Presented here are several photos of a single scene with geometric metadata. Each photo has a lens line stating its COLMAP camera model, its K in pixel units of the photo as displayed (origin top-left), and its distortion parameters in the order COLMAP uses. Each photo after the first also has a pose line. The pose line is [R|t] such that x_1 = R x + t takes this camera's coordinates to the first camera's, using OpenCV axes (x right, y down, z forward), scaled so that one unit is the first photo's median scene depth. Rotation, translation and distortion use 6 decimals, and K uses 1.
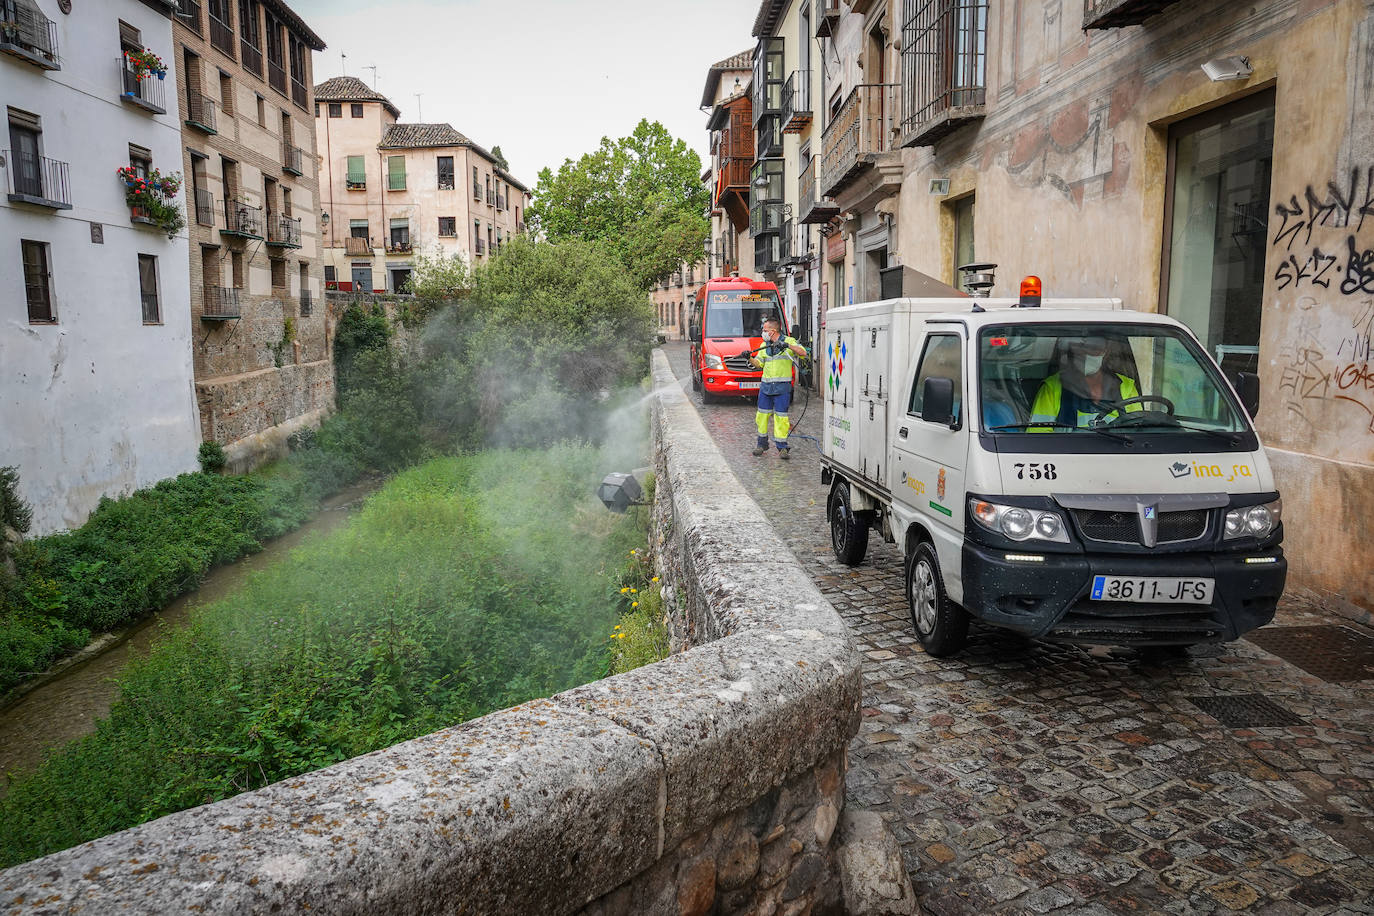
lens RADIAL K [[973.7, 0, 670.0], [0, 973.7, 457.5], [0, 0, 1]] dist [-0.008192, 0.005908]
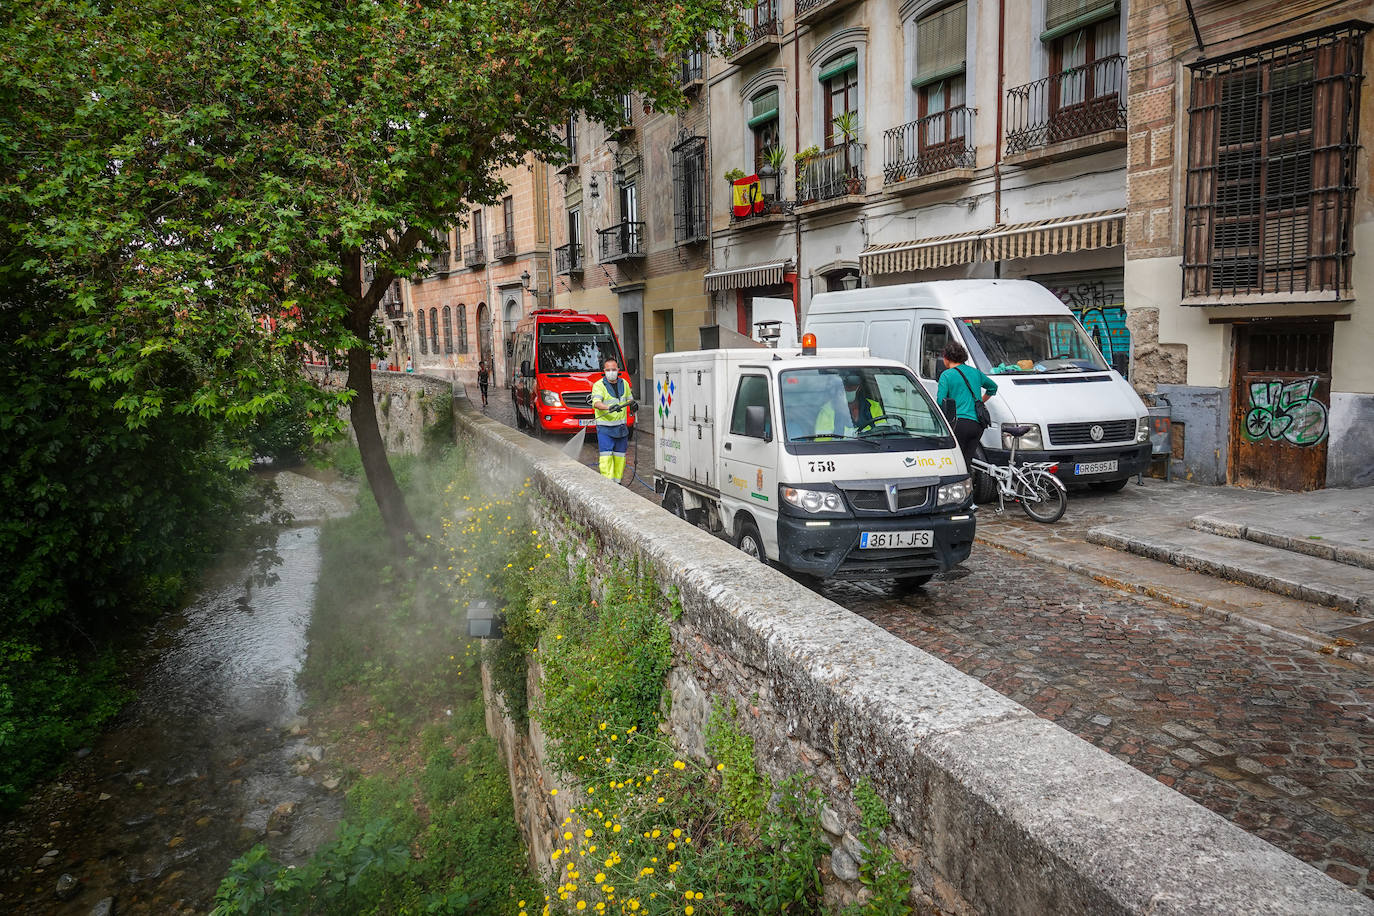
lens RADIAL K [[973.7, 0, 670.0], [0, 973.7, 457.5], [0, 0, 1]] dist [-0.008192, 0.005908]
pose [[0.973664, -0.036678, 0.225017, -0.190371], [0.044096, 0.998634, -0.028028, 0.031622], [-0.223682, 0.037212, 0.973952, -0.413485]]
